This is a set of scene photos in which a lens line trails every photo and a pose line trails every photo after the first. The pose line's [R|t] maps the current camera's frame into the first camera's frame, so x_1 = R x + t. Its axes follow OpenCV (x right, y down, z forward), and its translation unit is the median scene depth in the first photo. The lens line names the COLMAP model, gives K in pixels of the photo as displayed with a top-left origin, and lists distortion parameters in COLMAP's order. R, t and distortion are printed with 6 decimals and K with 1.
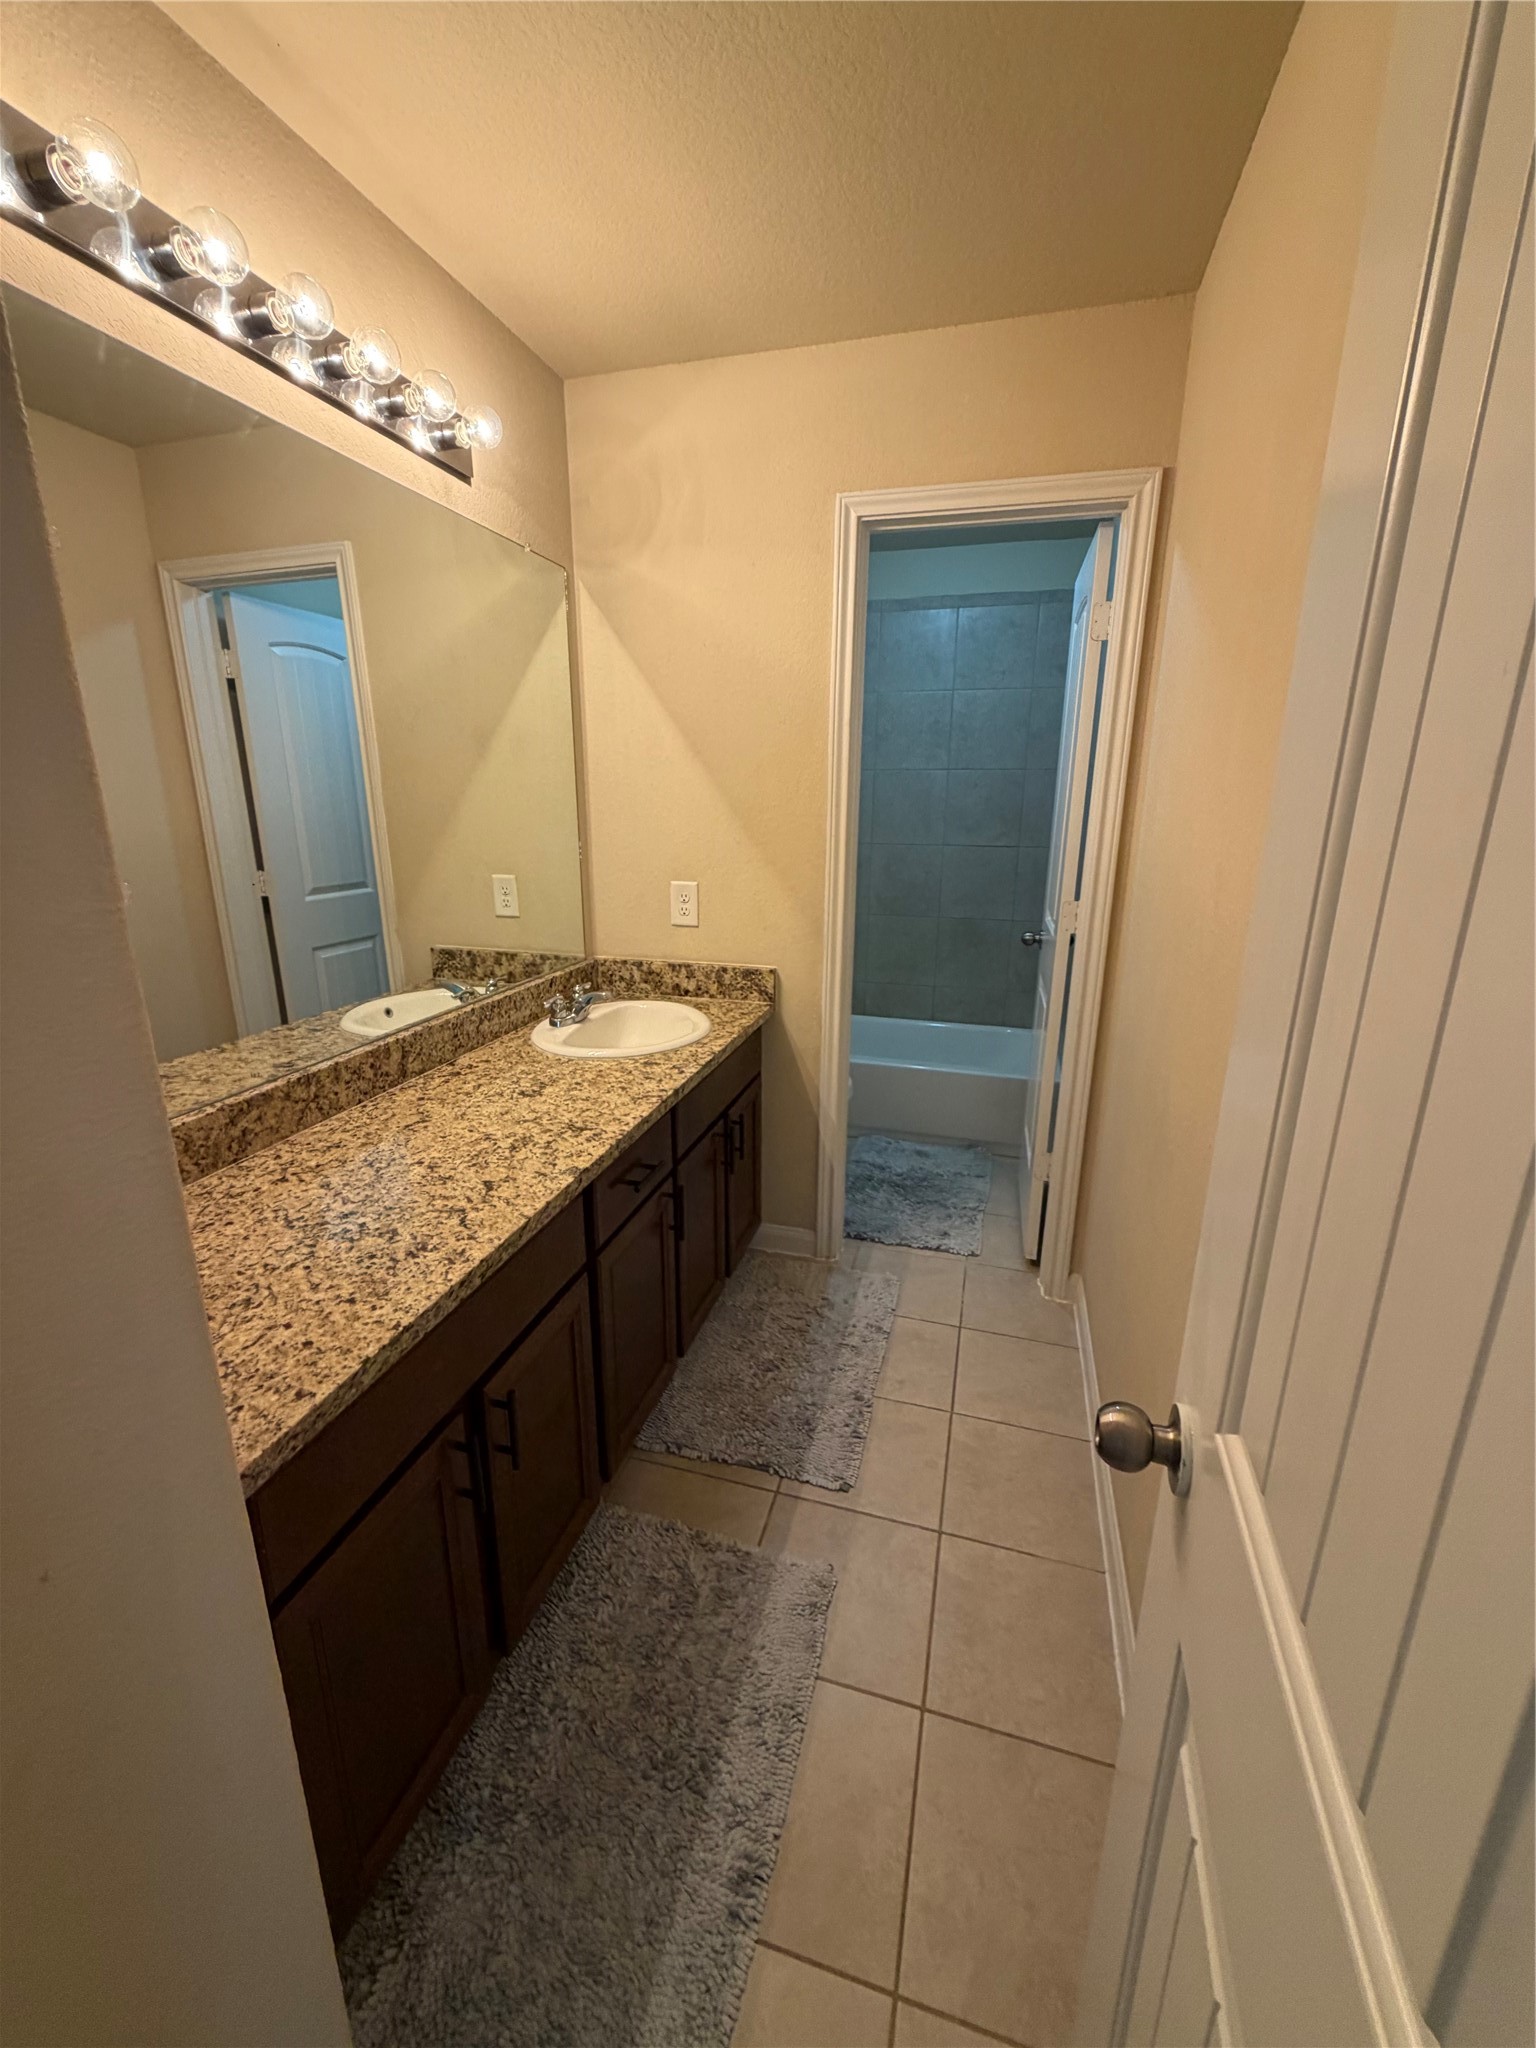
lens RADIAL K [[811.6, 0, 769.3], [0, 811.6, 1019.9], [0, 0, 1]] dist [-0.002005, 0.000032]
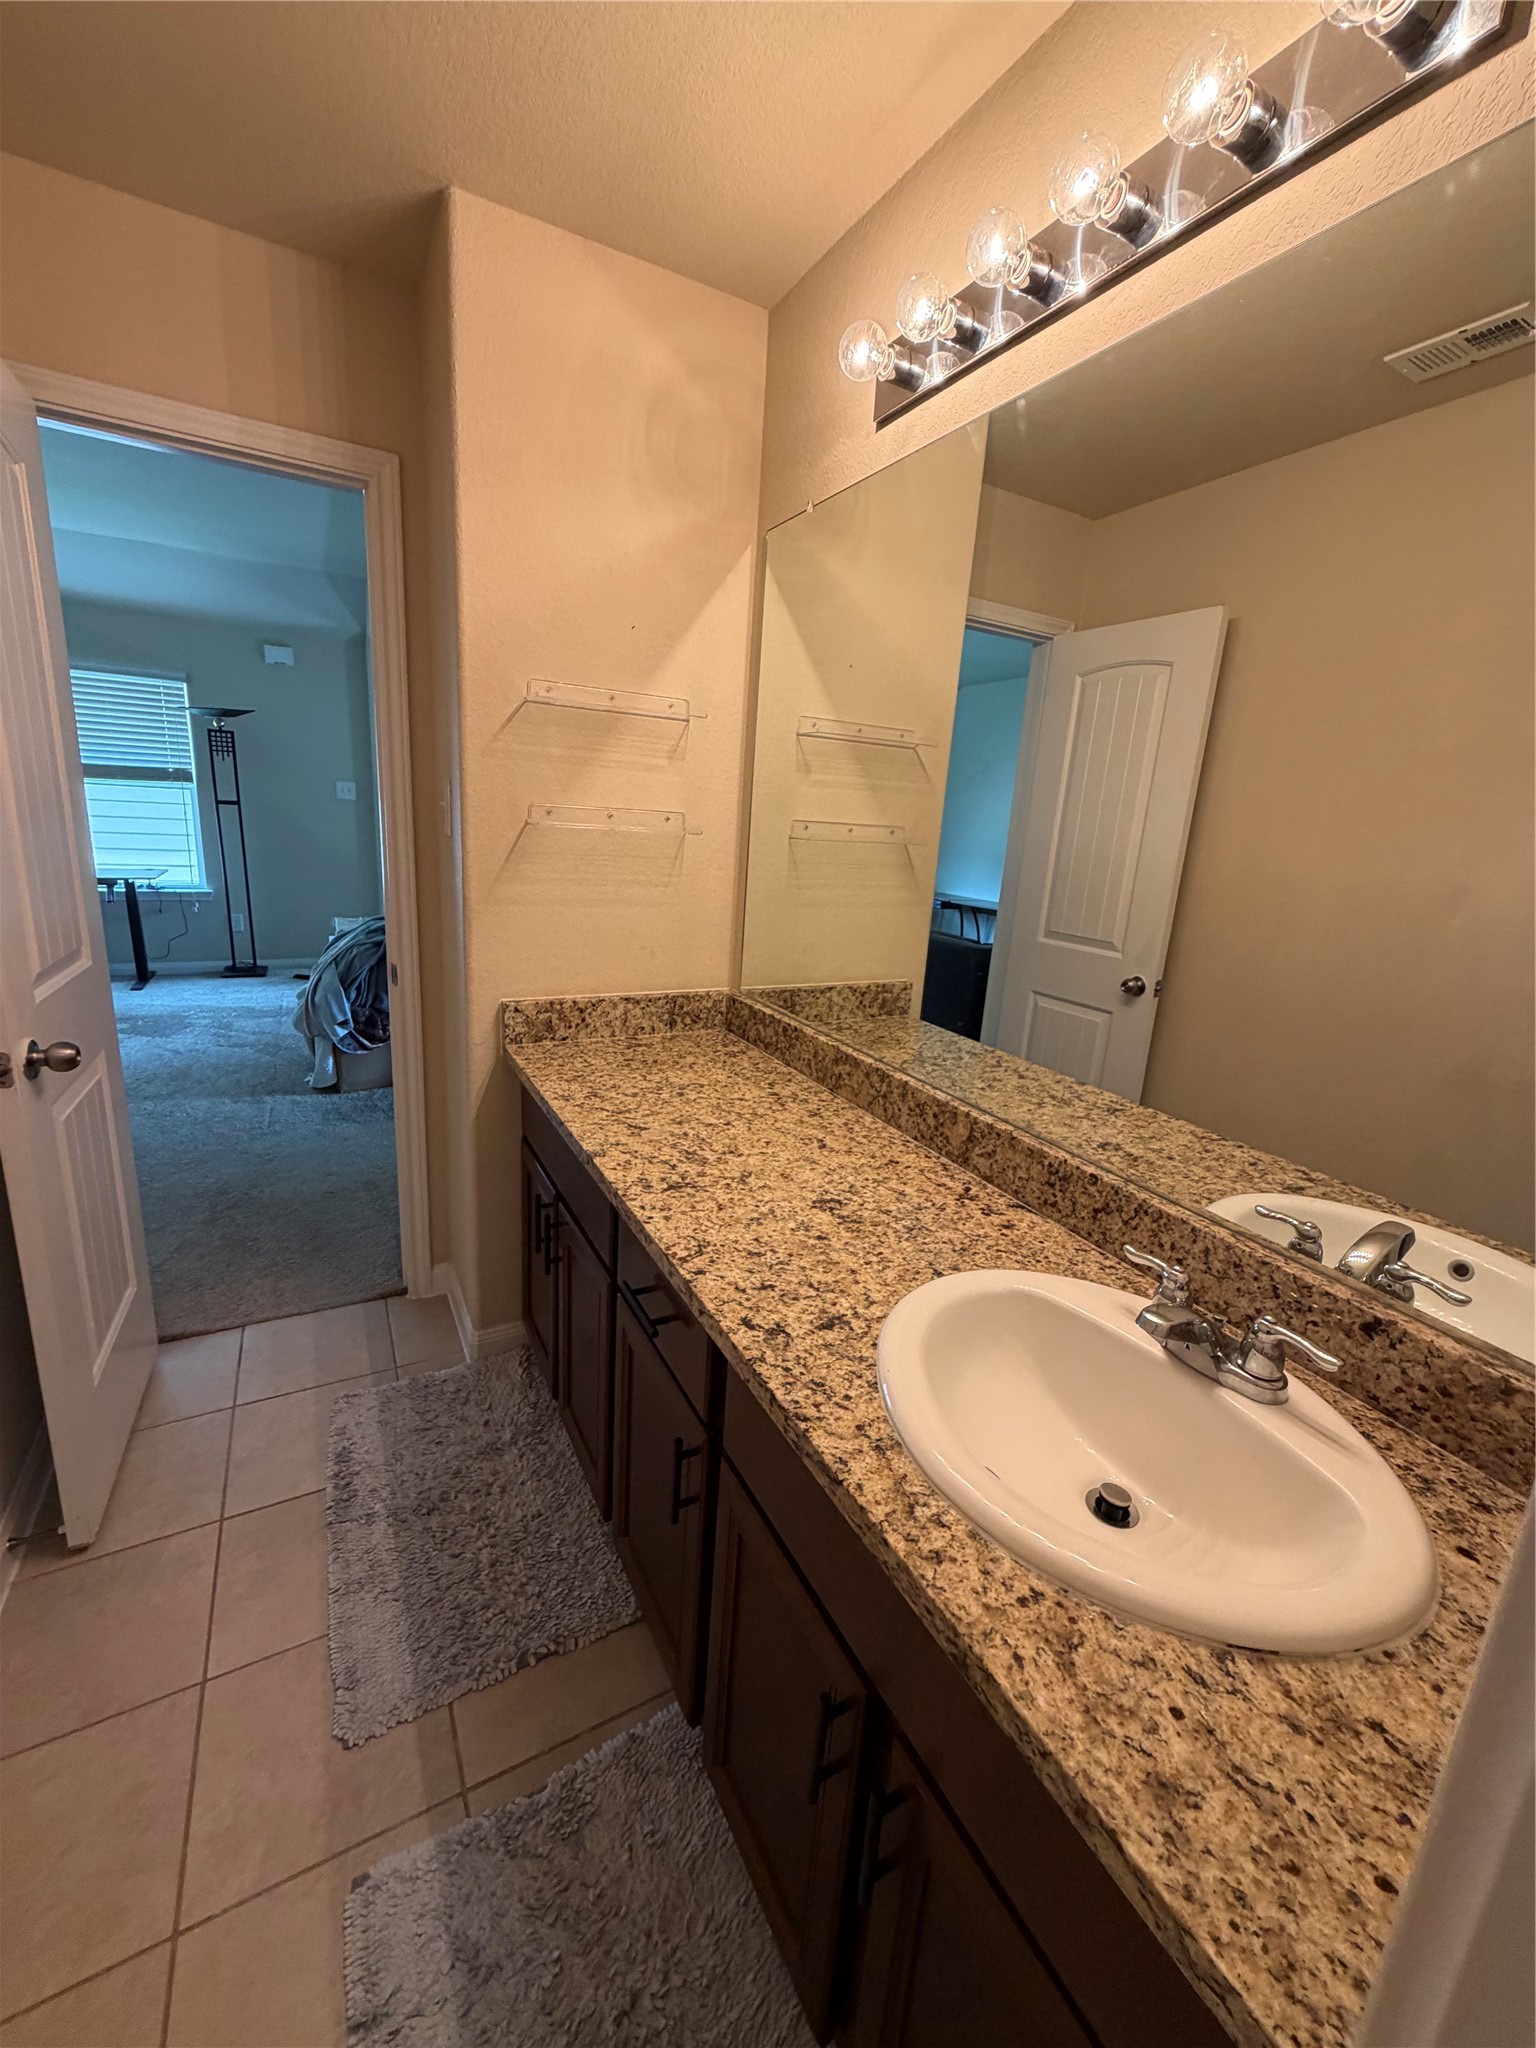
lens RADIAL K [[811.6, 0, 781.5], [0, 811.6, 1012.0], [0, 0, 1]] dist [-0.002005, 0.000032]
pose [[-0.698277, 0.119328, -0.705812, 0.261122], [-0.256105, 0.879096, 0.401995, -0.388265], [0.668446, 0.461466, -0.583292, 1.473652]]
